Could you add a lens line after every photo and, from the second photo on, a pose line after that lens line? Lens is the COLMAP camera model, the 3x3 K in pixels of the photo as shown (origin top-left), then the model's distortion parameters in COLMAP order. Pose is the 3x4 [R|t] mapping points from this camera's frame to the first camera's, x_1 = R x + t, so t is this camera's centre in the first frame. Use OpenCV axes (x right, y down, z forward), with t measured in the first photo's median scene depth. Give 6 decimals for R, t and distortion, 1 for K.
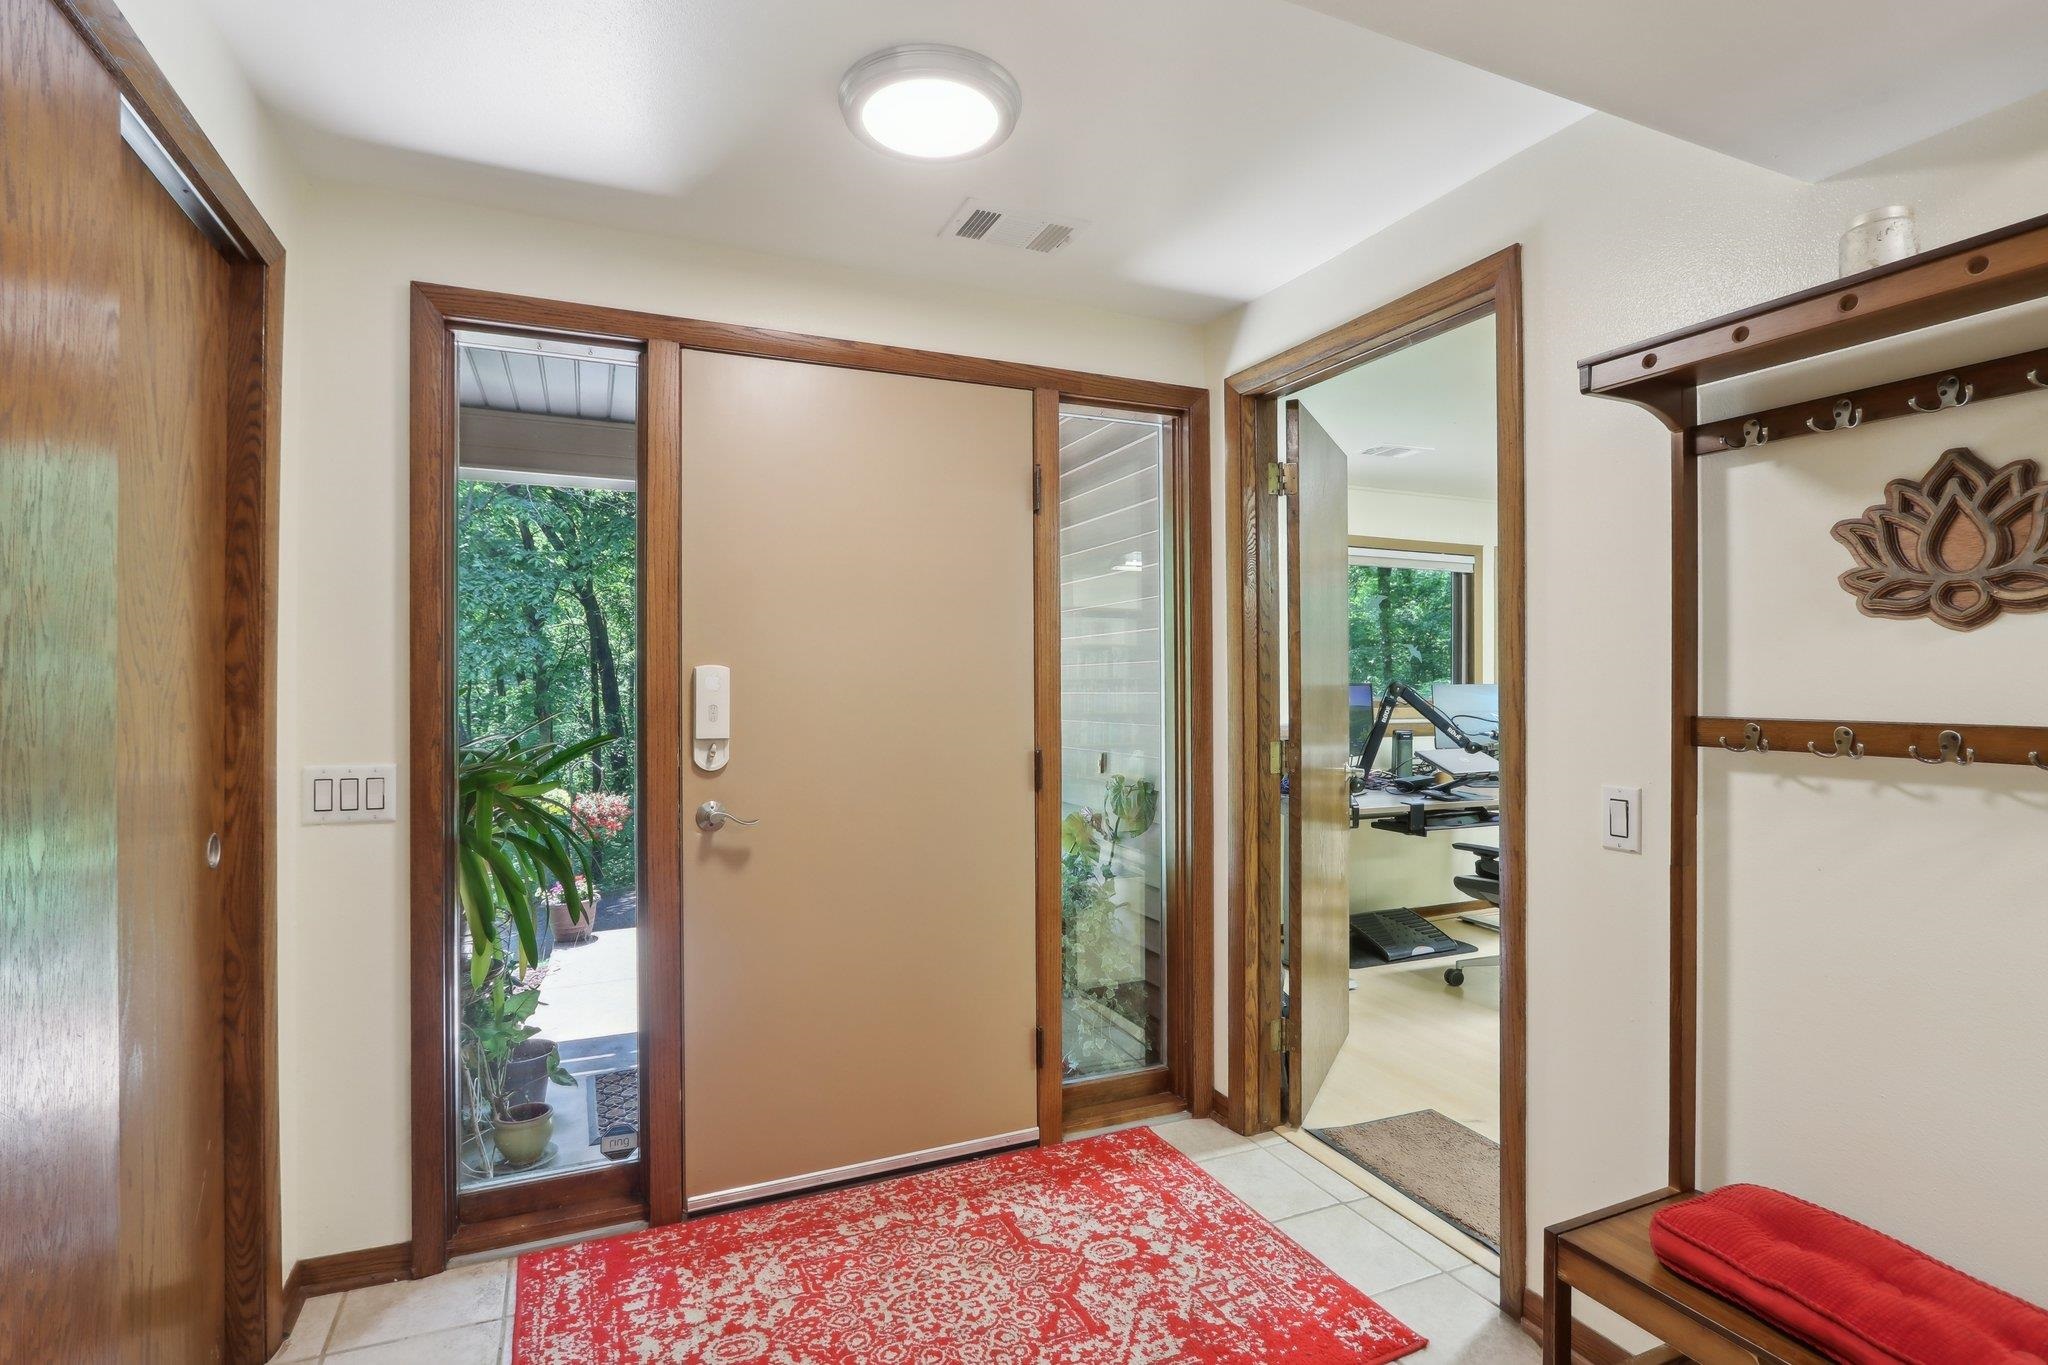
lens RADIAL K [[998.3, 0, 1024.0], [0, 998.3, 682.5], [0, 0, 1]] dist [-0.000080, -0.000009]
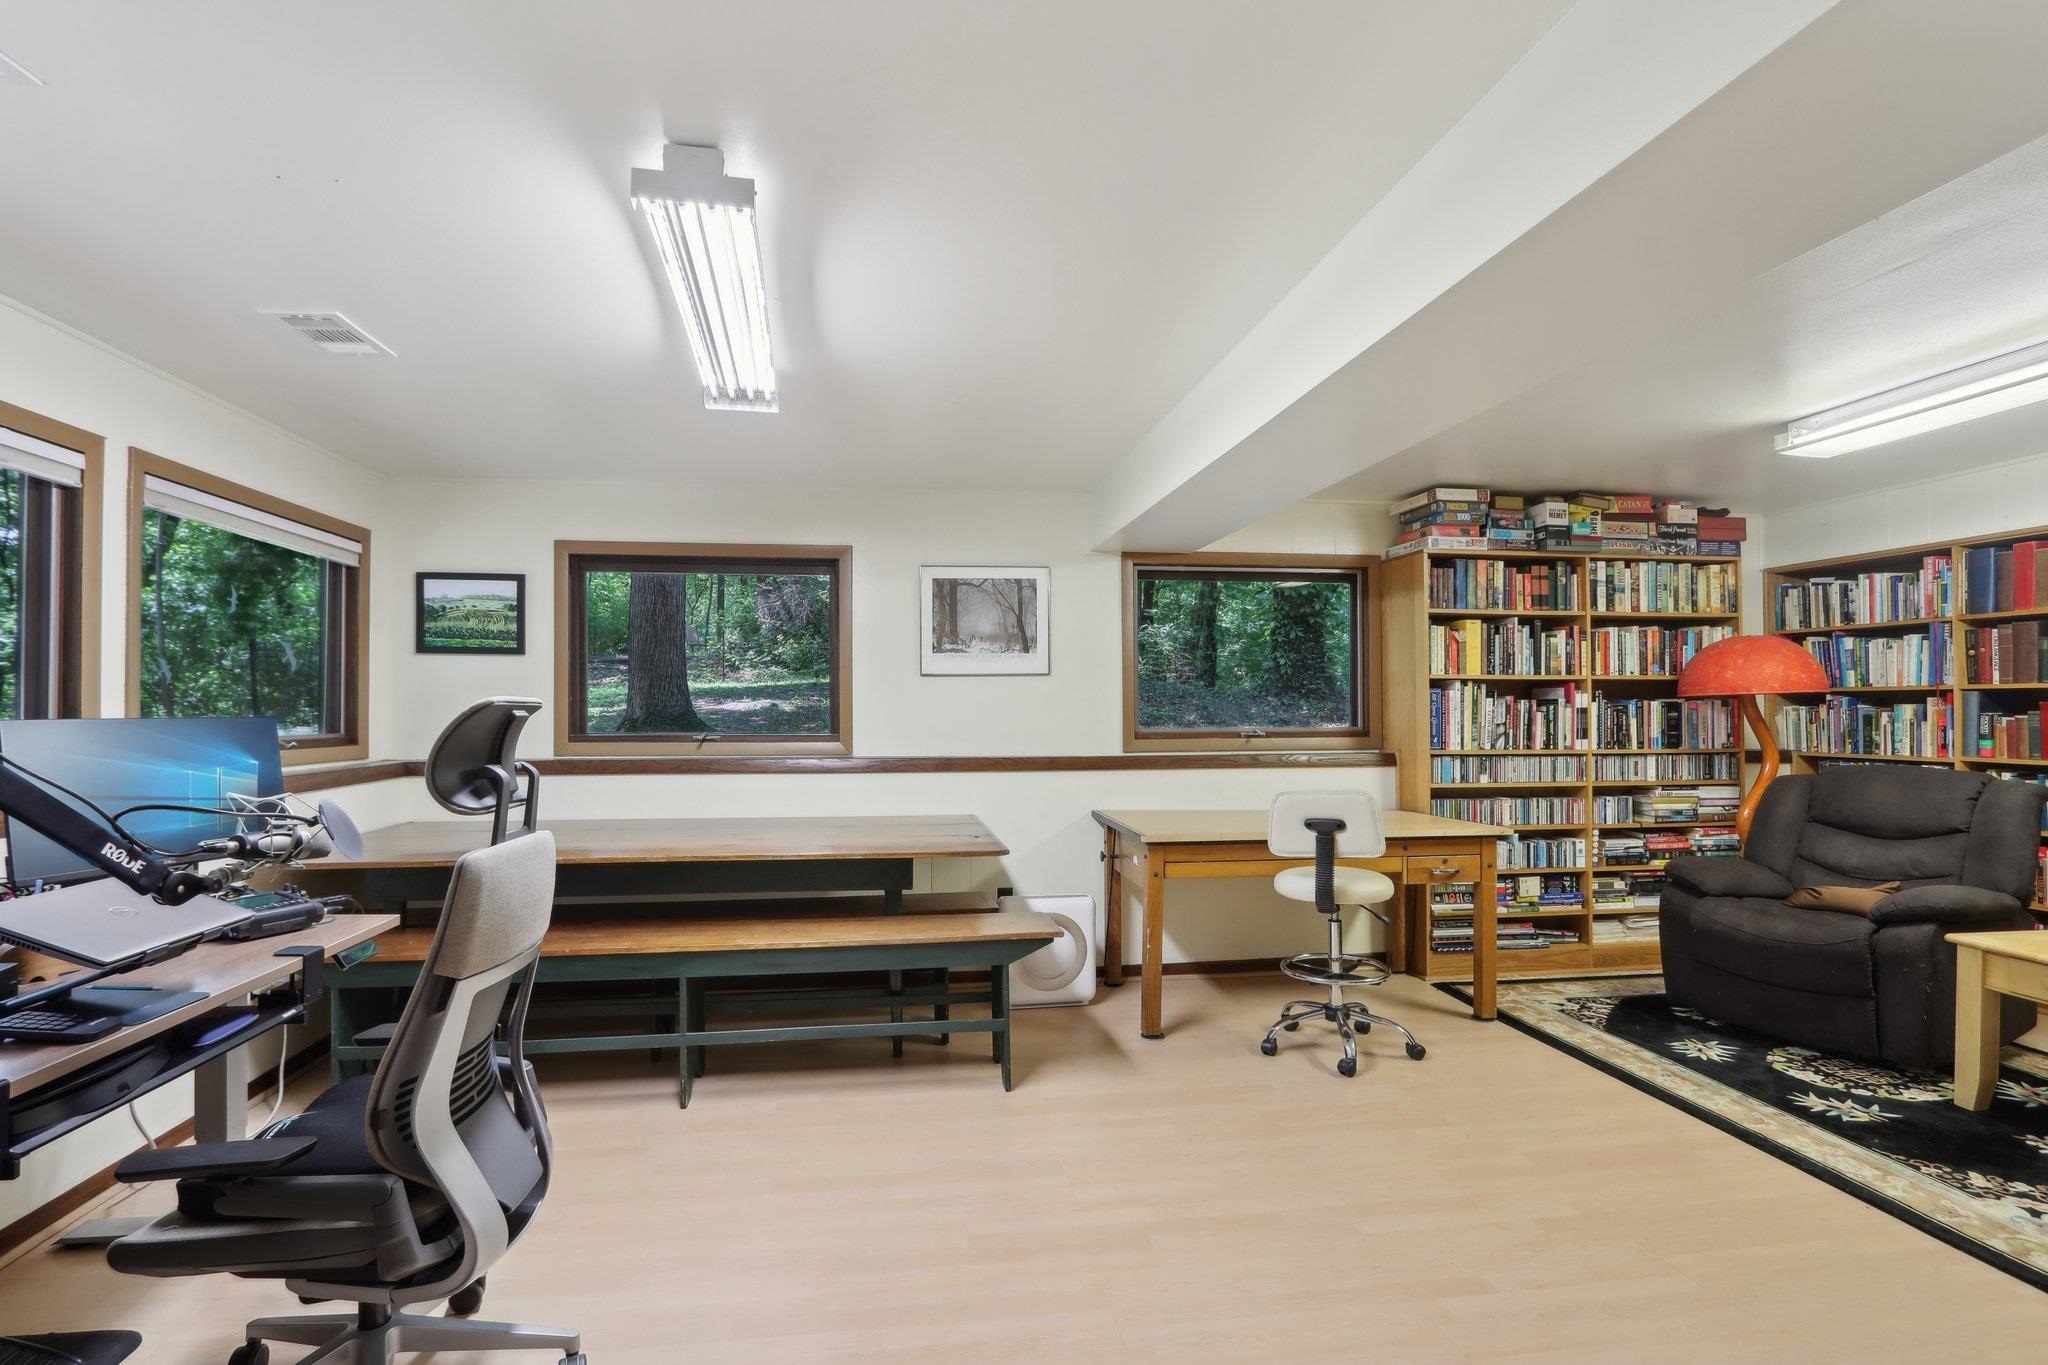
lens RADIAL K [[954.4, 0, 1024.0], [0, 954.4, 682.5], [0, 0, 1]] dist [0.000025, 0.000045]
pose [[0.275365, 0.020912, 0.961112, 0.171416], [0.001575, 0.999752, -0.022203, -0.005905], [-0.961338, 0.007627, 0.275264, 0.554895]]
